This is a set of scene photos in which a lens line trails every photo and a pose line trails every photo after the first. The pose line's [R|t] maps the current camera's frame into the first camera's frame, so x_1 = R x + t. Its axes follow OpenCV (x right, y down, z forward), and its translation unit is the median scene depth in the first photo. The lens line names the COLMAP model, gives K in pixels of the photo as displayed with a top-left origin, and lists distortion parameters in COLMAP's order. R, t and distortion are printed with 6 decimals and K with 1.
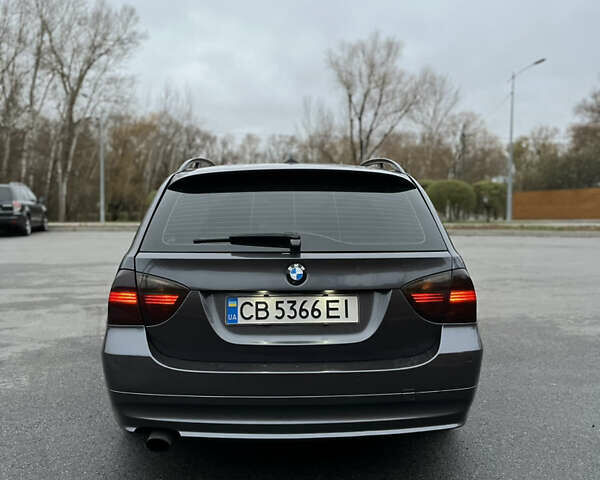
lens RADIAL K [[608.5, 0, 300.0], [0, 608.5, 240.0], [0, 0, 1]] dist [0.057919, -0.103634]
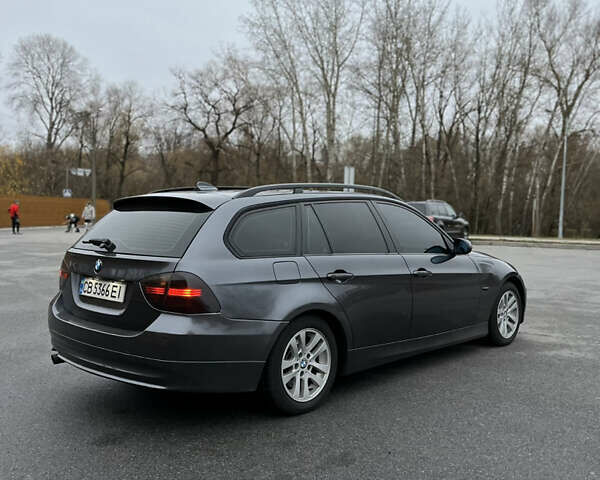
lens RADIAL K [[600.1, 0, 298.9], [0, 600.1, 250.1], [0, 0, 1]] dist [0.071349, -0.136201]
pose [[0.694503, 0.049435, -0.717789, 1.385796], [-0.054097, 0.998401, 0.016419, -0.034932], [0.717453, 0.027427, 0.696067, 0.289934]]
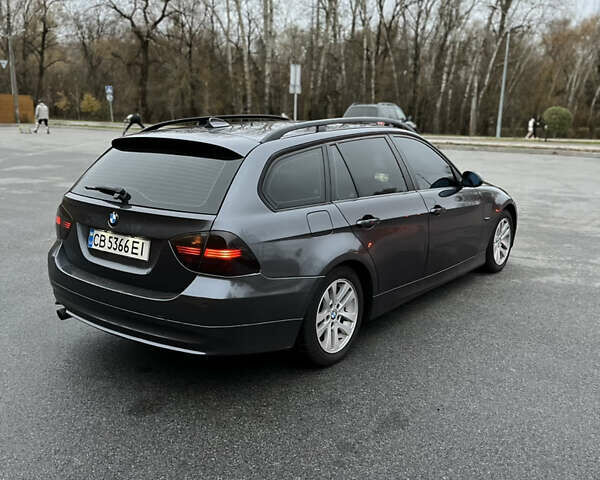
lens RADIAL K [[602.9, 0, 300.0], [0, 602.9, 240.0], [0, 0, 1]] dist [0.034209, -0.009201]
pose [[0.769858, 0.144331, -0.621681, 1.141575], [-0.052995, 0.985186, 0.163096, -0.138912], [0.636011, -0.092615, 0.766102, 0.201634]]
